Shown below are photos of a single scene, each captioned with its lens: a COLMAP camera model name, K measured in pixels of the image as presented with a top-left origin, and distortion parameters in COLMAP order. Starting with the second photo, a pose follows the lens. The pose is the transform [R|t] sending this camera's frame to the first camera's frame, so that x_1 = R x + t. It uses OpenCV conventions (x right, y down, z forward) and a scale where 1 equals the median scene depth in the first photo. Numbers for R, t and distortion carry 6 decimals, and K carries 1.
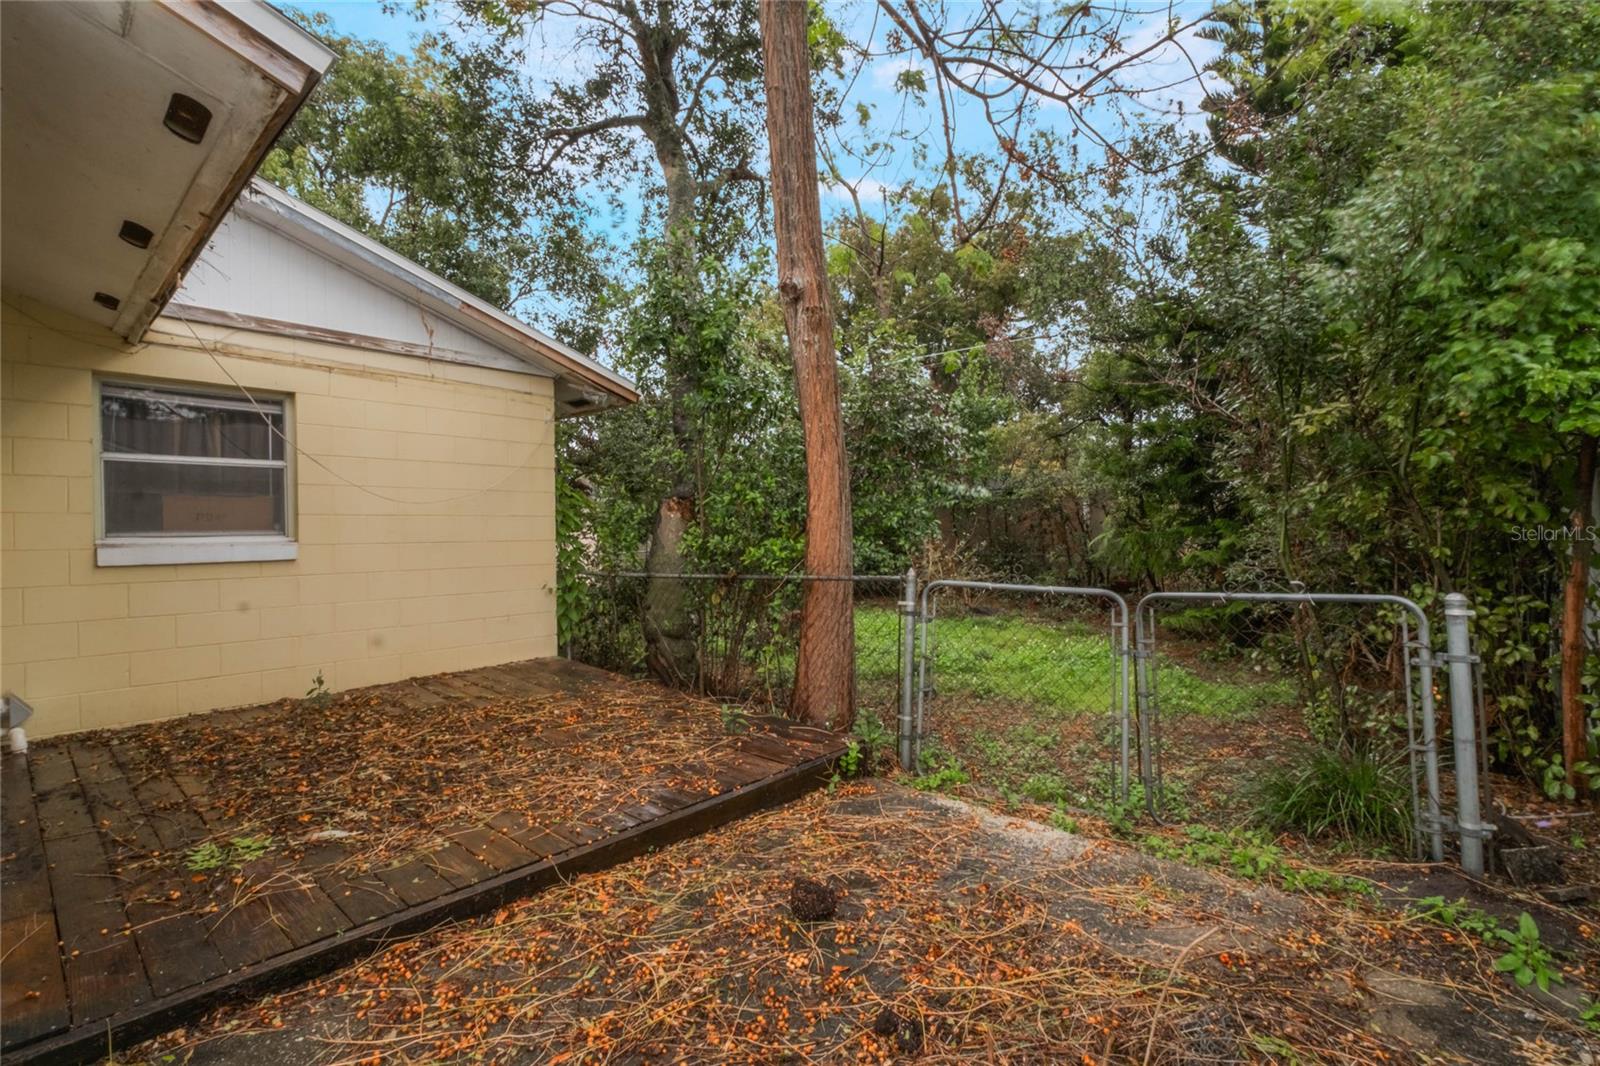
lens RADIAL K [[738.3, 0, 801.1], [0, 738.3, 518.5], [0, 0, 1]] dist [-0.000480, -0.000067]
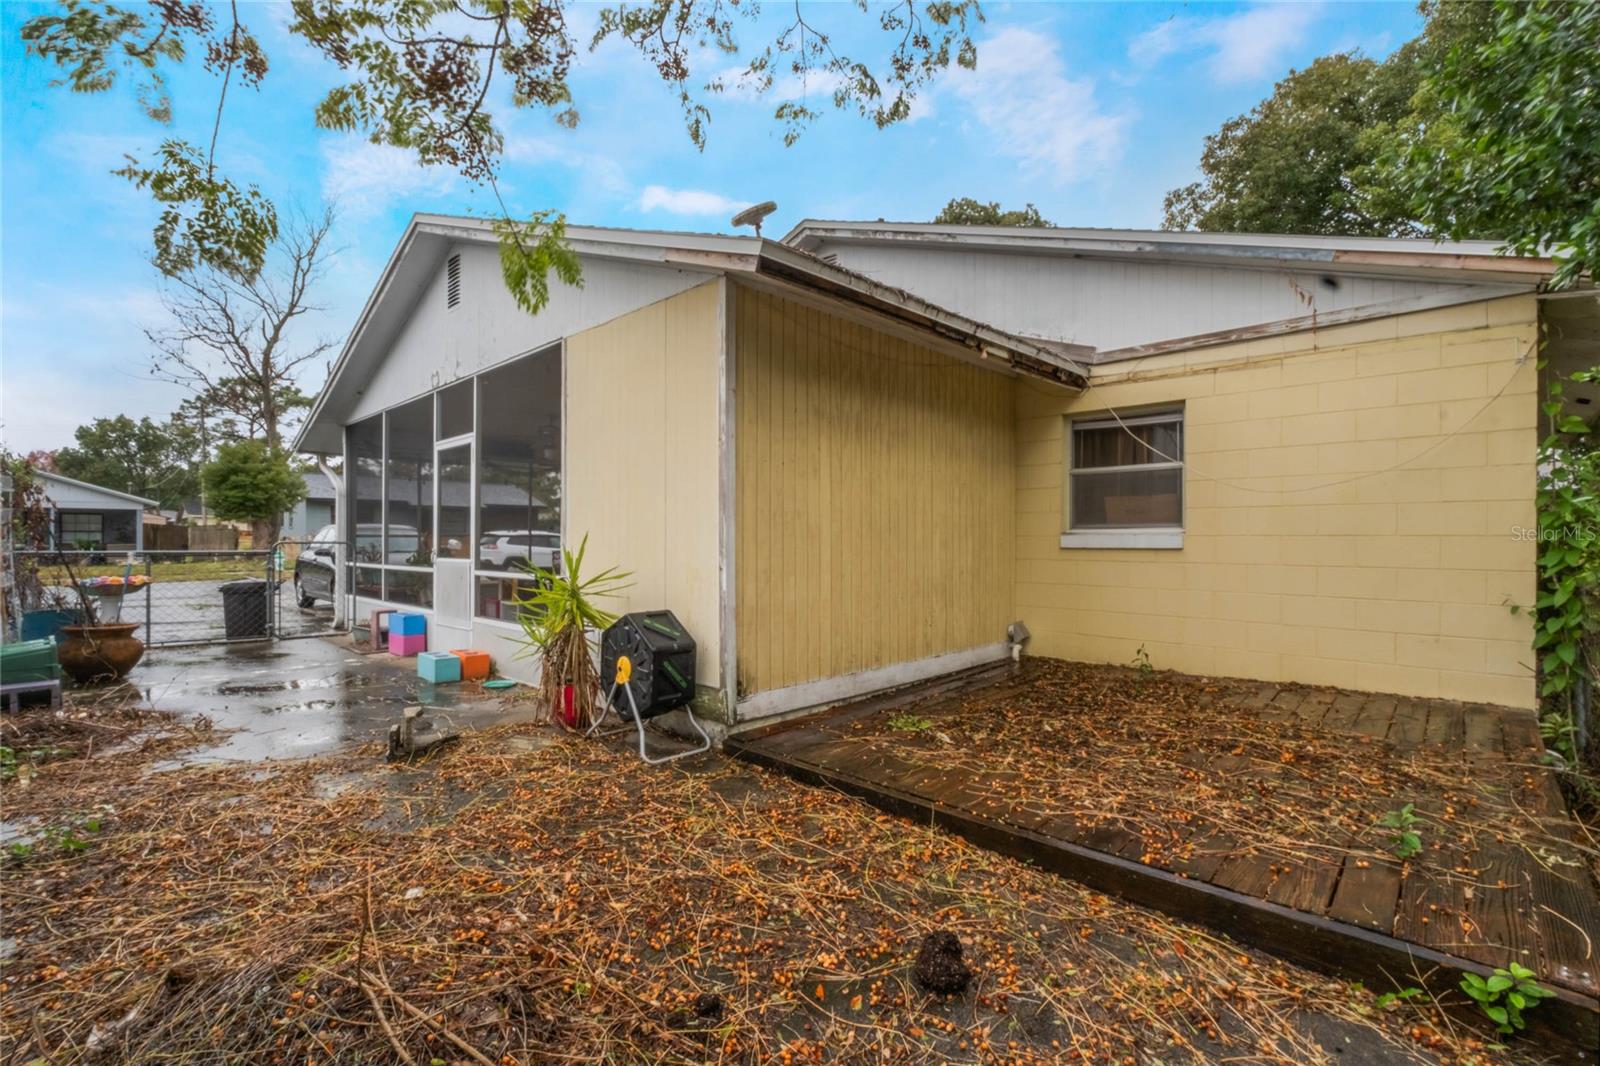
lens RADIAL K [[705.4, 0, 800.0], [0, 705.4, 533.0], [0, 0, 1]] dist [0.001148, 0.000159]
pose [[-0.026197, 0.002927, -0.999653, 0.462170], [0.014094, 0.999897, 0.002558, 0.024056], [0.999557, -0.014022, -0.026236, 0.508941]]
